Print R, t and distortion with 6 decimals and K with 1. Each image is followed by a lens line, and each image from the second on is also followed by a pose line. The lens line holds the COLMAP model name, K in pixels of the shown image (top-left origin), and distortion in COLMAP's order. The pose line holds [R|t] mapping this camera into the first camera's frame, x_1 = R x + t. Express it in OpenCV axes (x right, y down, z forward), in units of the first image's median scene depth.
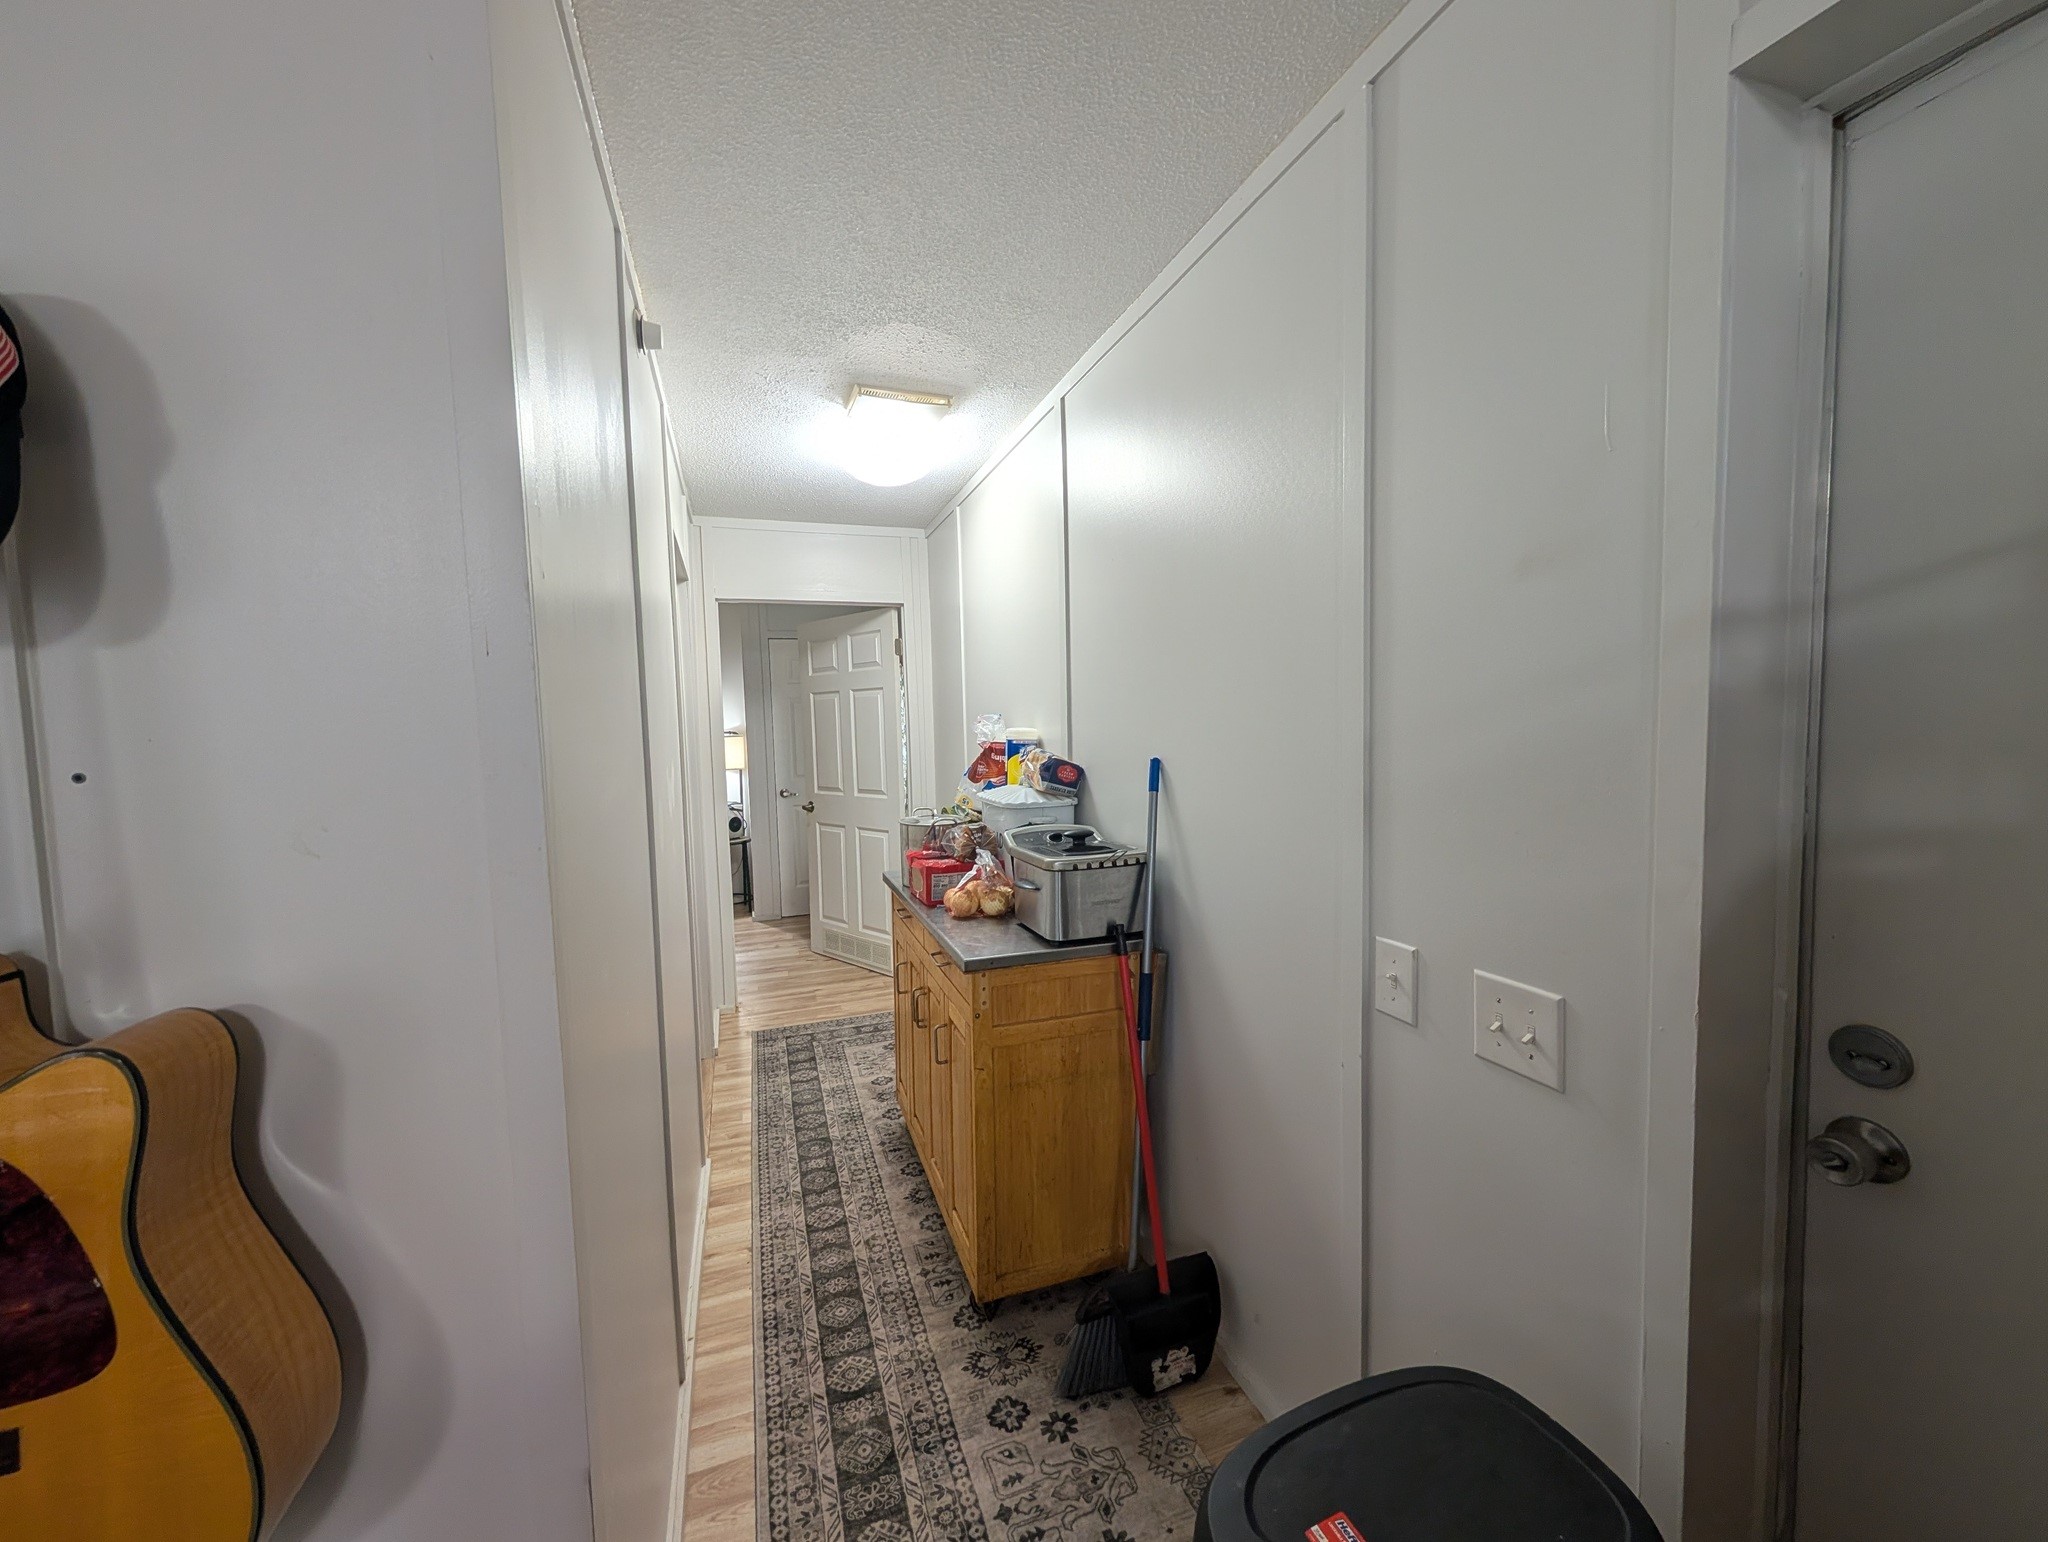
lens RADIAL K [[782.3, 0, 1020.7], [0, 782.3, 772.5], [0, 0, 1]] dist [0.000844, -0.000020]
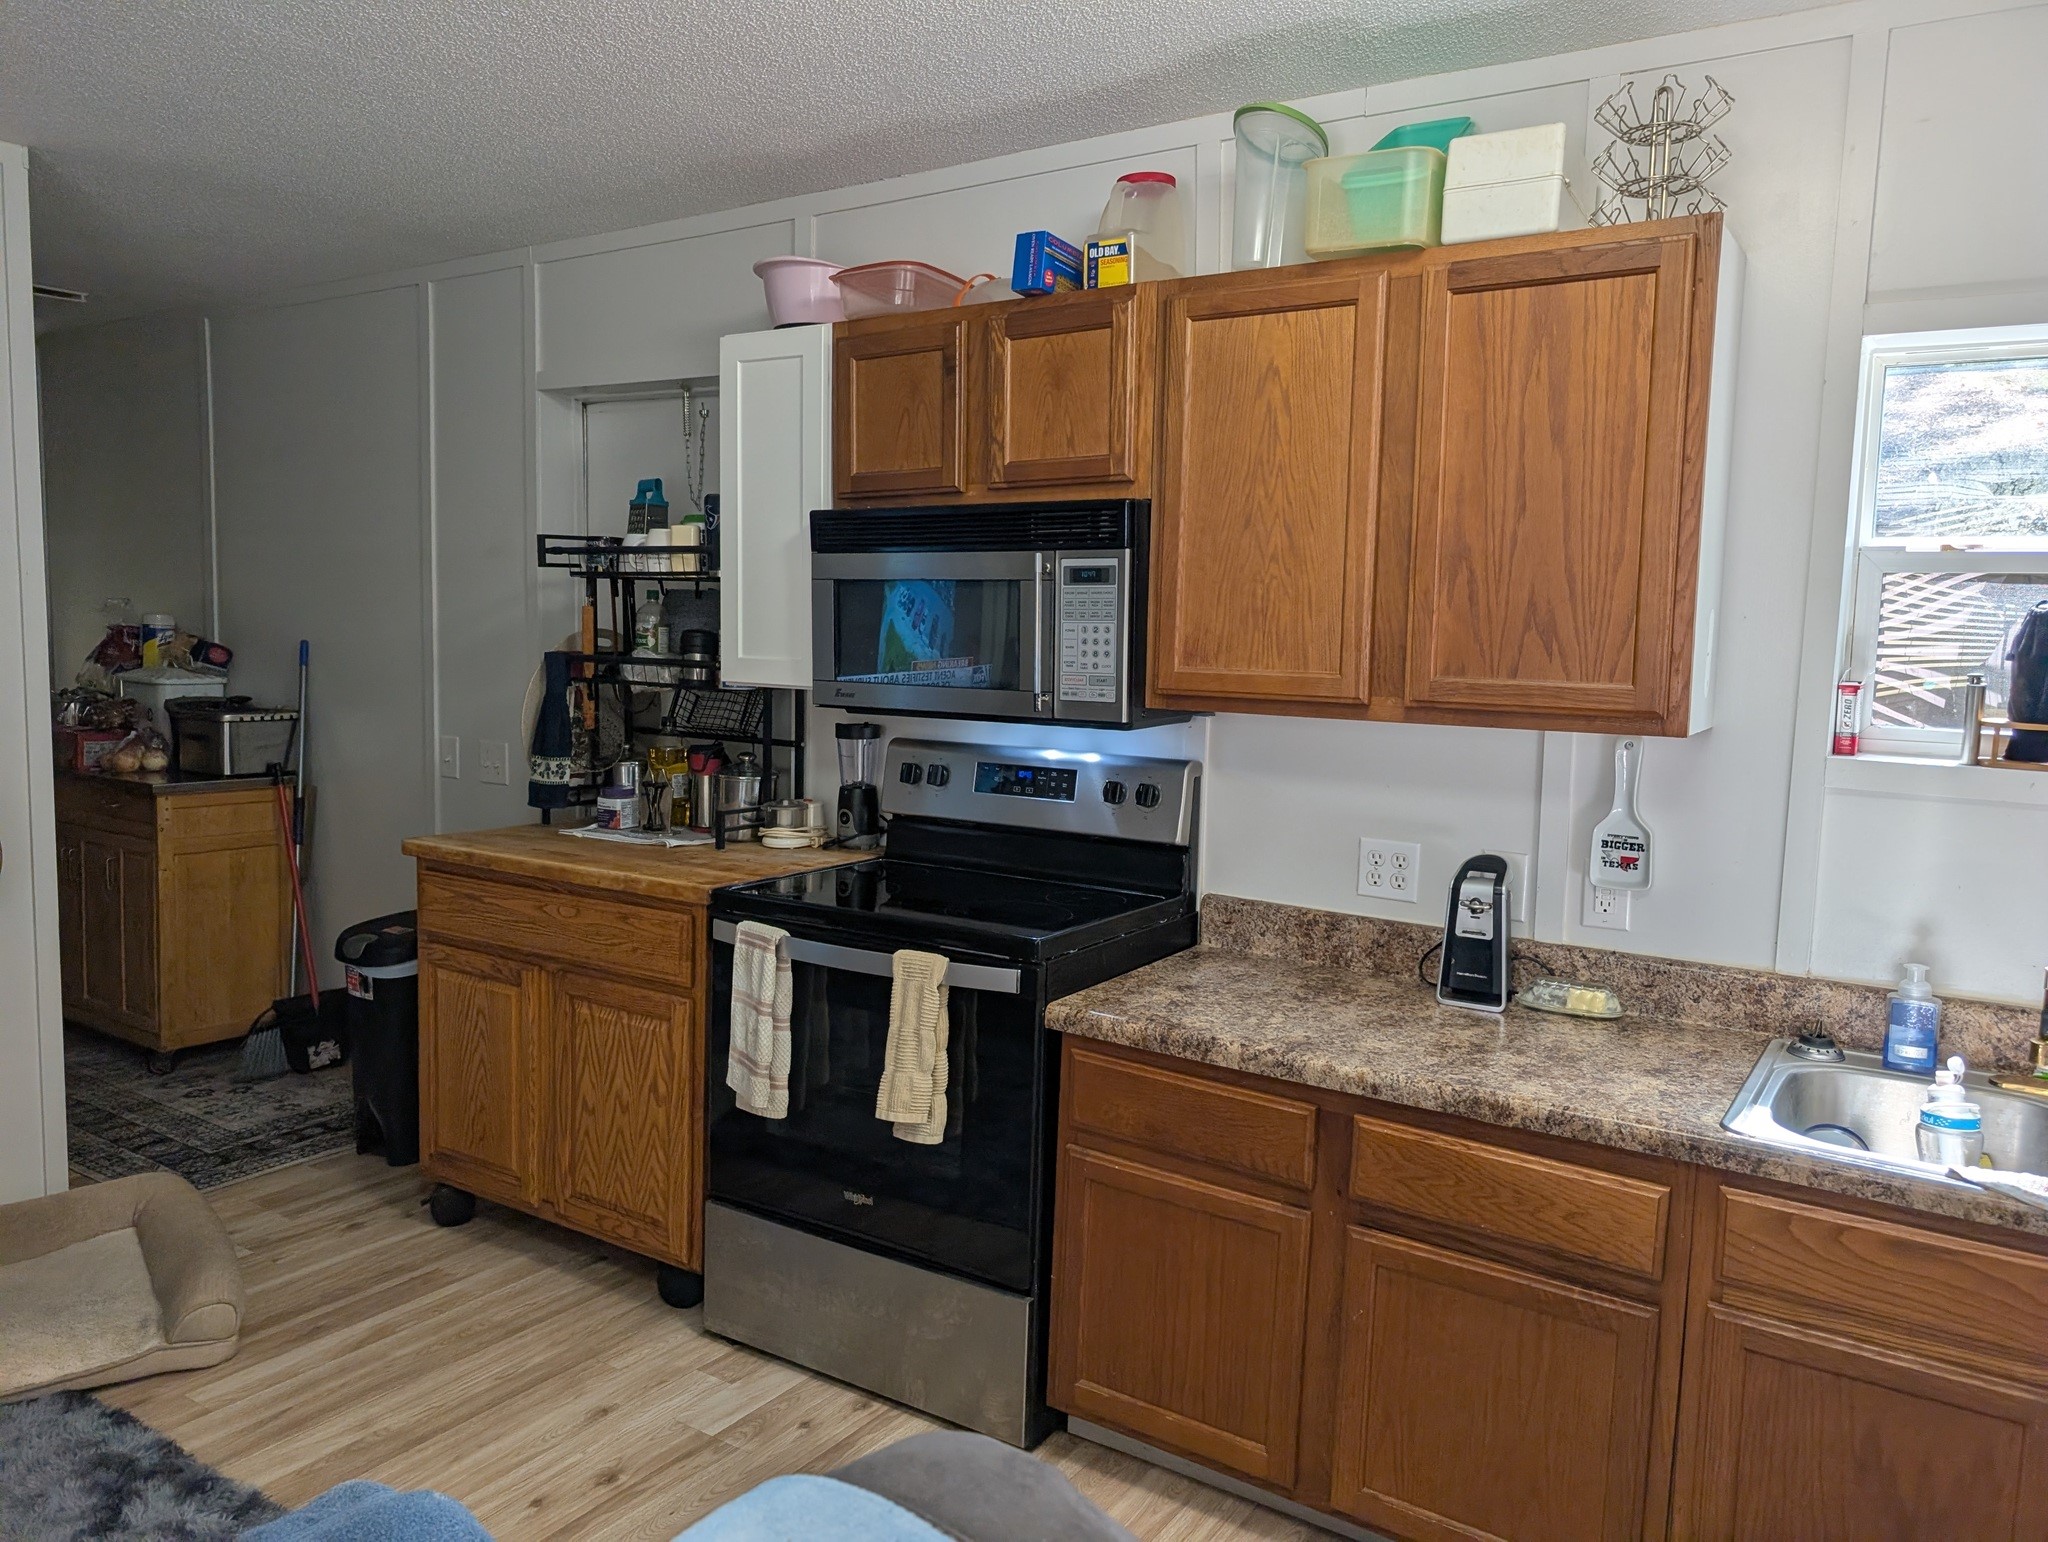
lens RADIAL K [[1470.4, 0, 1020.2], [0, 1470.4, 761.7], [0, 0, 1]] dist [0.002783, 0.001014]
pose [[0.801363, -0.015136, 0.597987, -0.364715], [-0.004186, 0.999513, 0.030910, 0.107581], [-0.598164, -0.027273, 0.800909, -1.801218]]
